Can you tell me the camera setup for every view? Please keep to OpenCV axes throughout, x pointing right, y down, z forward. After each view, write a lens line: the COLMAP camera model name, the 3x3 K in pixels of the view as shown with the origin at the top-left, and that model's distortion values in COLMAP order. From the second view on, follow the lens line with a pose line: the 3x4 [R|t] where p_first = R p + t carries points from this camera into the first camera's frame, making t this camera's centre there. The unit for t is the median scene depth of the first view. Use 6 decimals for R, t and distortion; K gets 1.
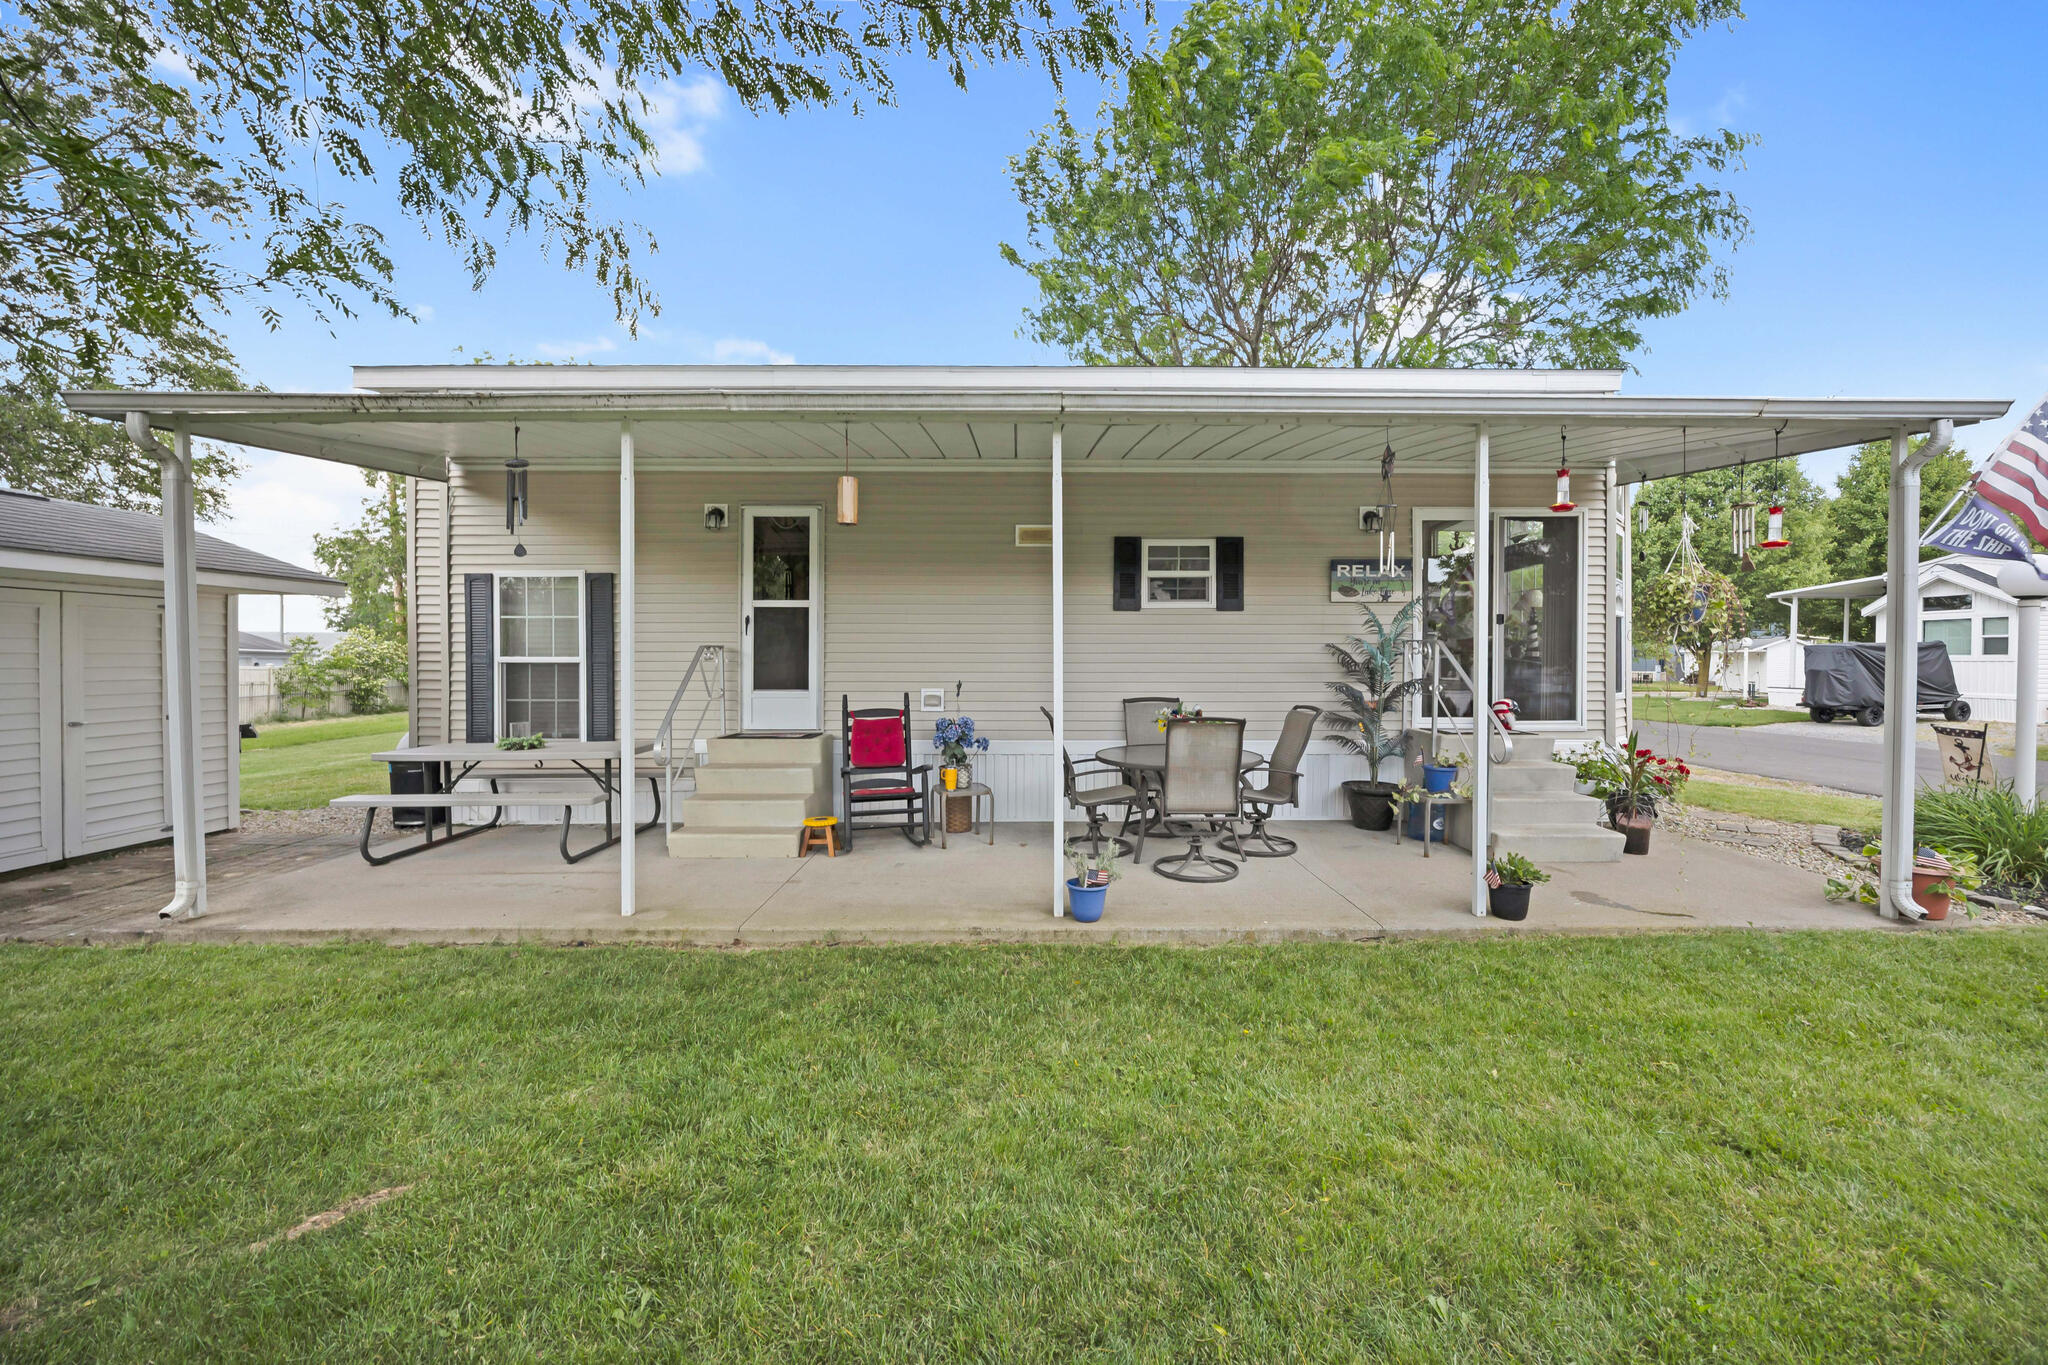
lens RADIAL K [[781.2, 0, 1024.0], [0, 781.2, 682.5], [0, 0, 1]] dist [-0.009101, 0.000089]
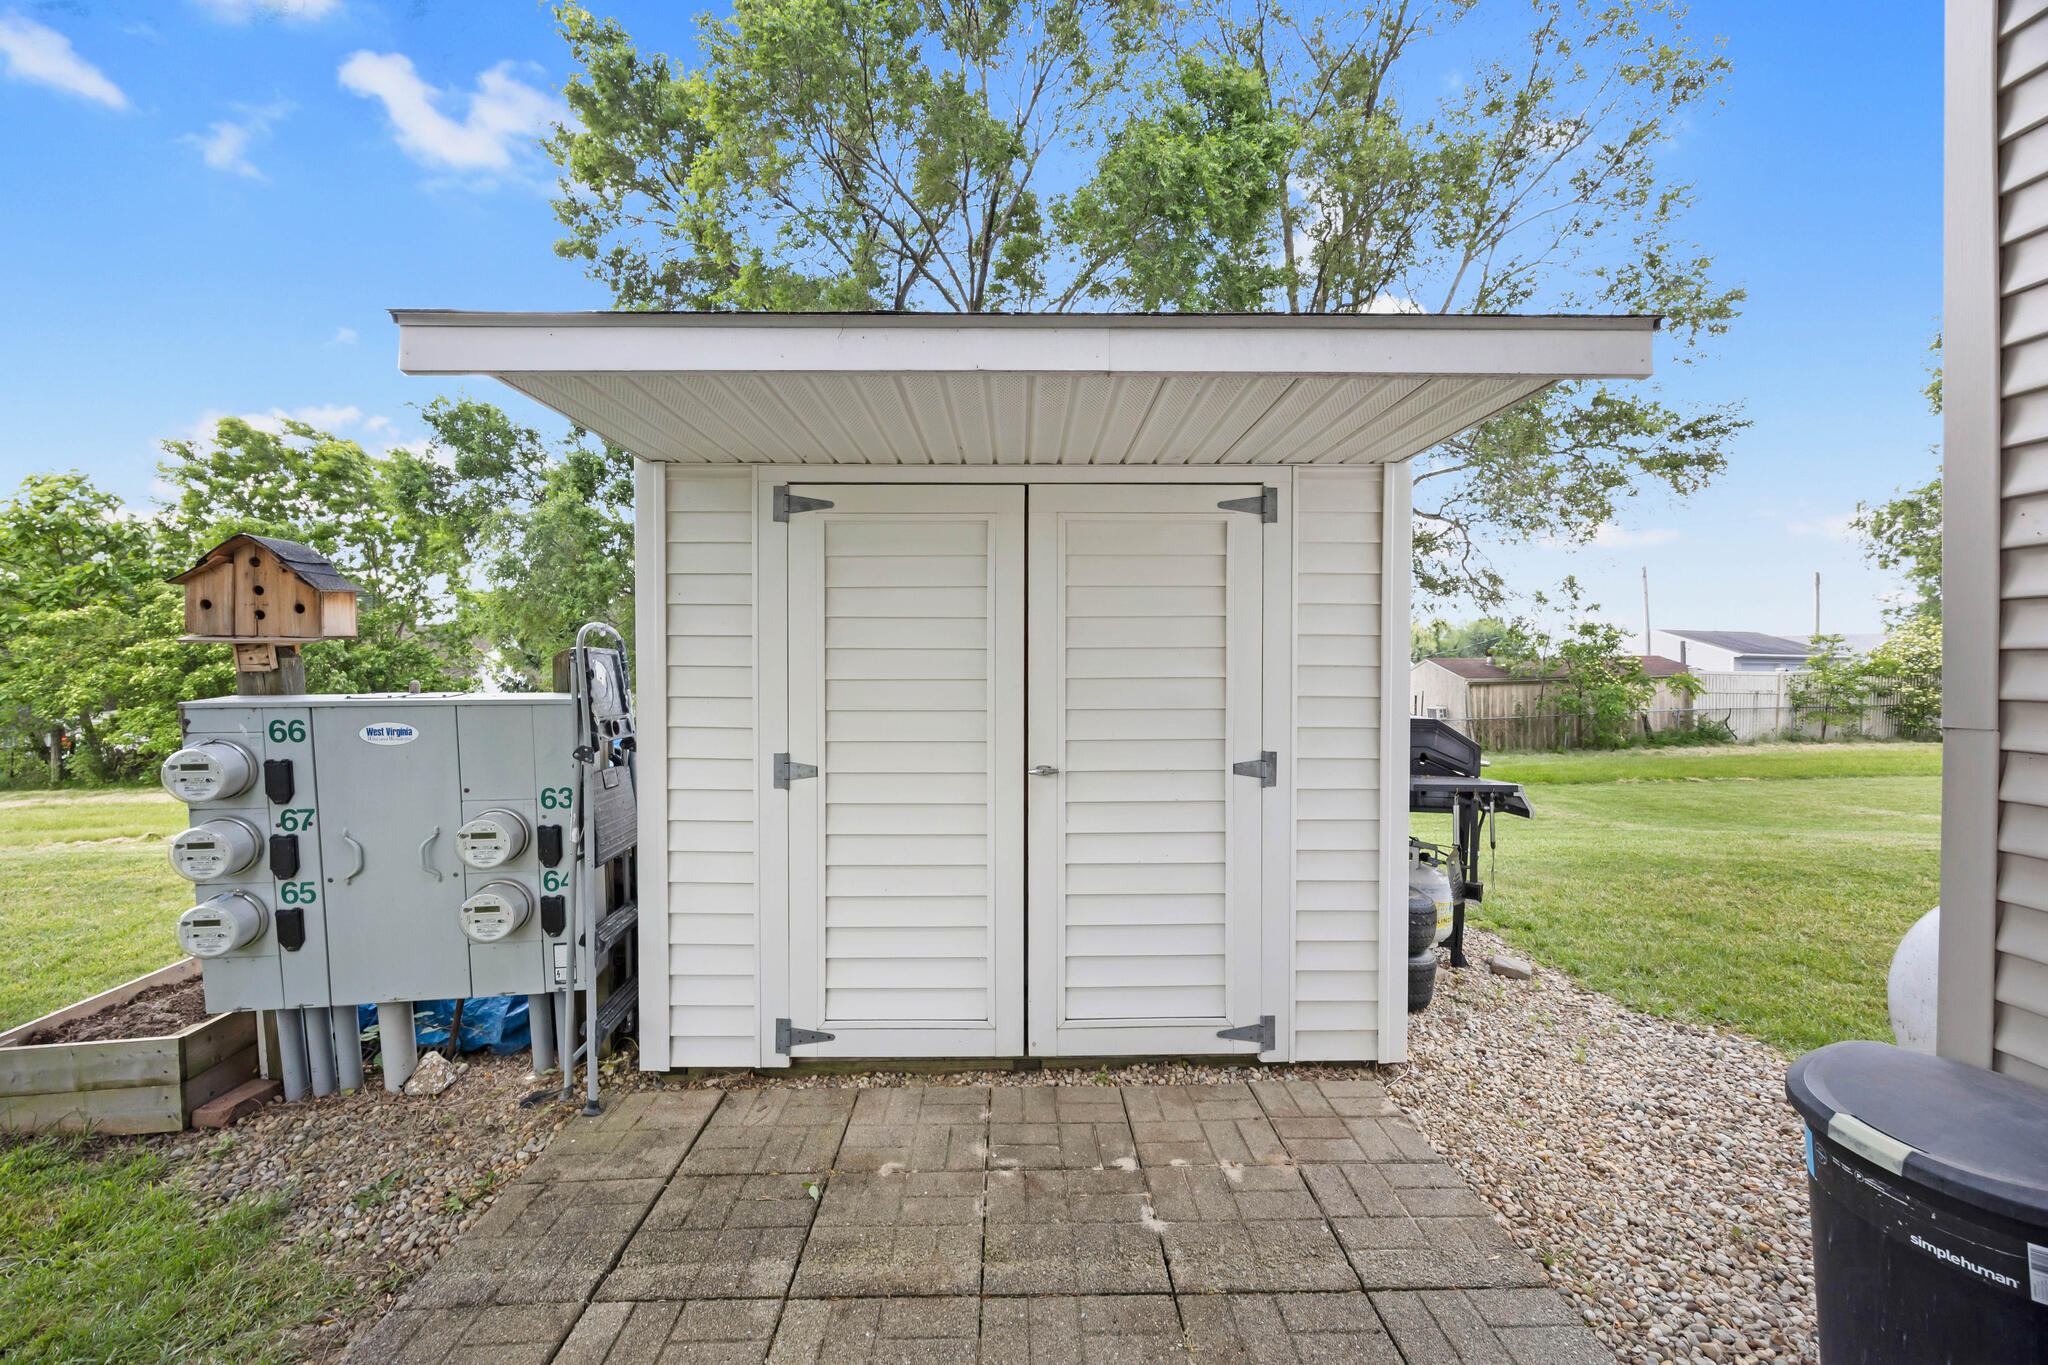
lens RADIAL K [[781.2, 0, 1024.0], [0, 781.2, 682.5], [0, 0, 1]] dist [-0.009101, 0.000089]
pose [[-0.000280, 0.017263, -0.999851, -0.161428], [-0.028352, 0.999449, 0.017264, -0.000969], [0.999598, 0.028352, 0.000210, 0.204418]]
